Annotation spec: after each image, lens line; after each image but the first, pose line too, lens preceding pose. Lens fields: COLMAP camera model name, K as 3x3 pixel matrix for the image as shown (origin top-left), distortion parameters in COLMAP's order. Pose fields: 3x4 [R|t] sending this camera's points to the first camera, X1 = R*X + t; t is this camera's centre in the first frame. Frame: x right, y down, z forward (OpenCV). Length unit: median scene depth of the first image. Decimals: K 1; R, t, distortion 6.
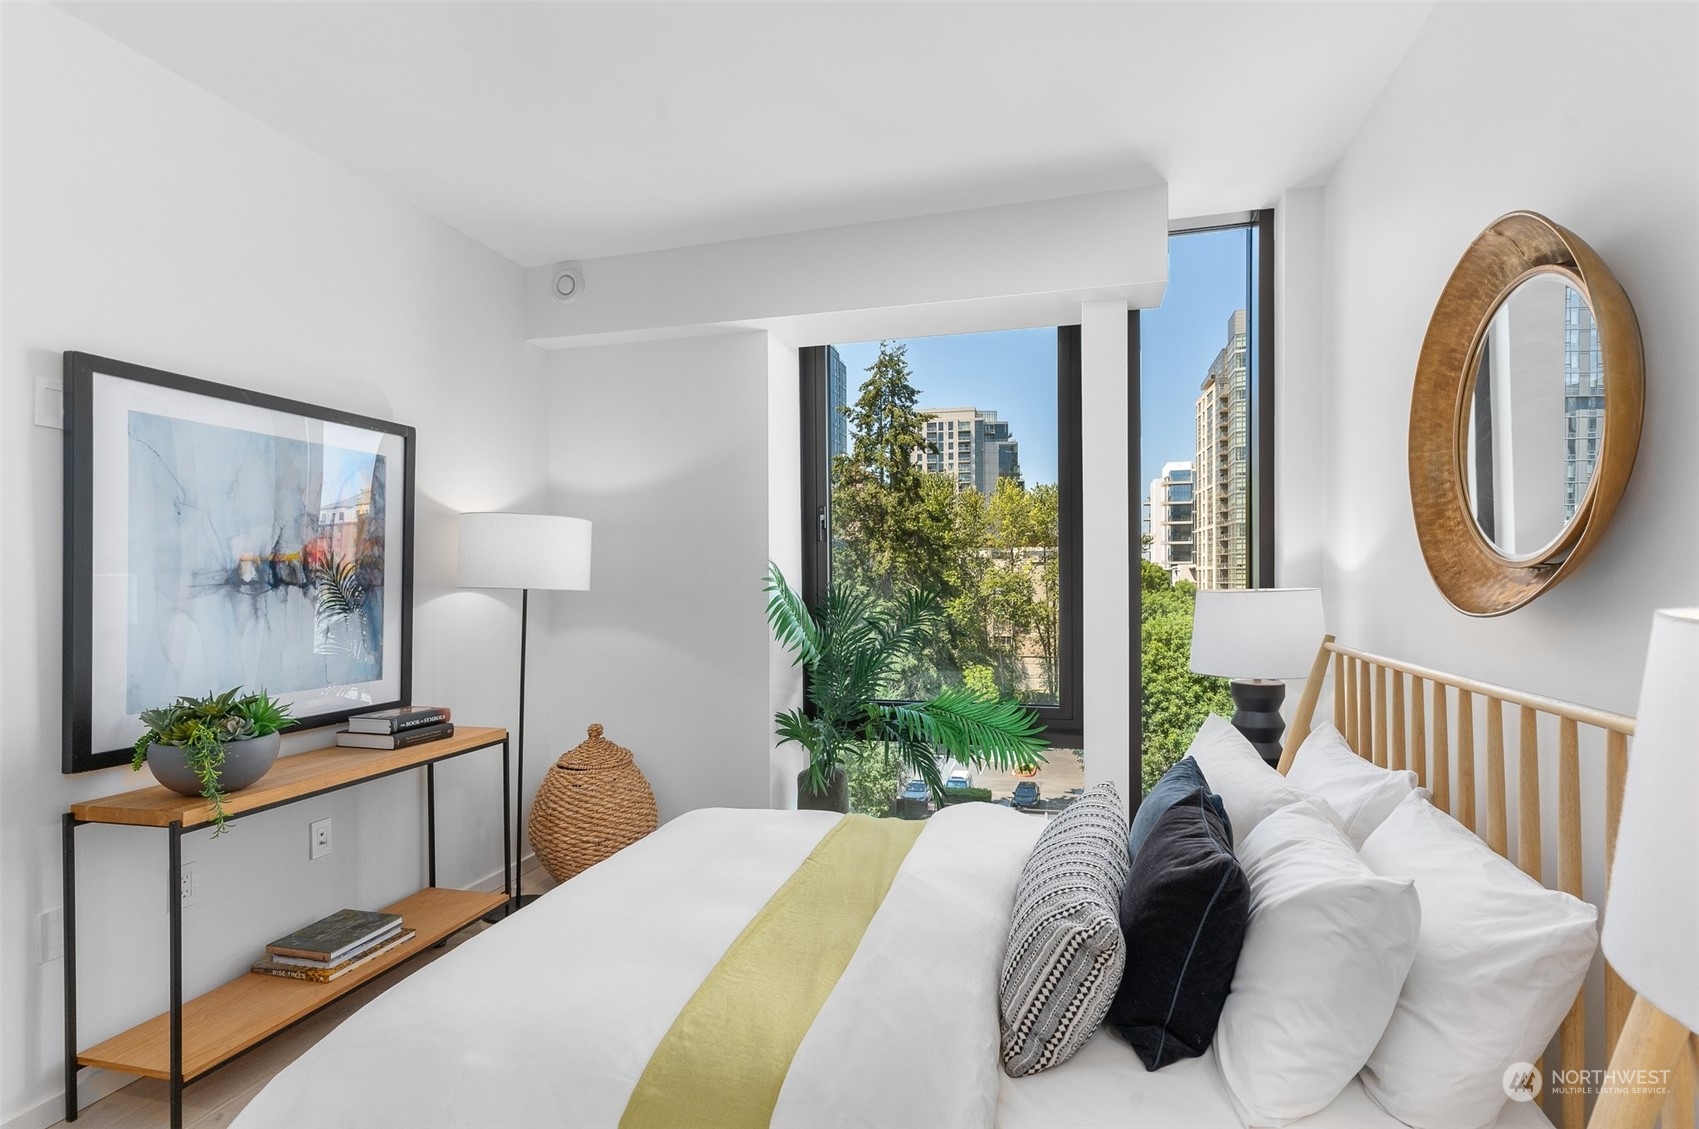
lens RADIAL K [[826.8, 0, 857.7], [0, 826.8, 585.7], [0, 0, 1]] dist [0.002831, 0.009454]
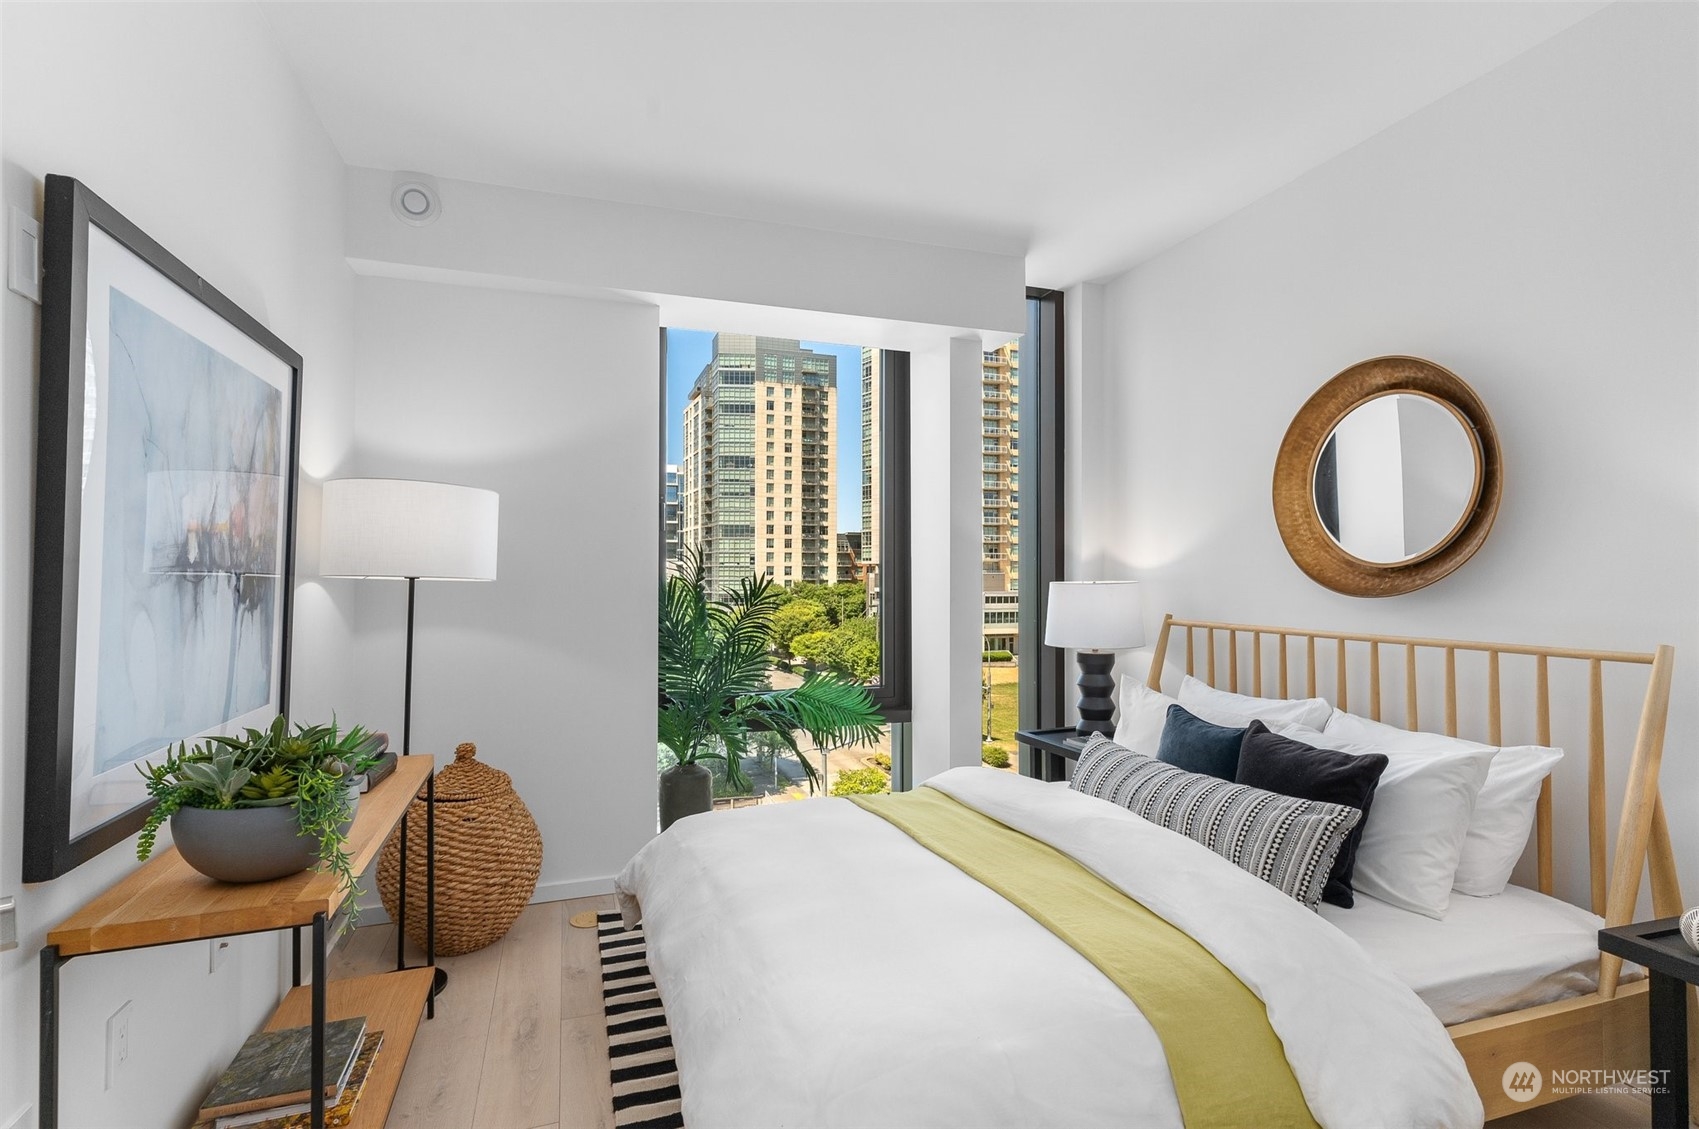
lens RADIAL K [[820.4, 0, 849.5], [0, 820.4, 564.5], [0, 0, 1]] dist [0.011952, 0.000404]
pose [[0.830229, 0.015513, 0.557206, -0.575861], [-0.004102, 0.999756, -0.021723, 0.007598], [-0.557407, 0.015749, 0.830090, 0.133357]]
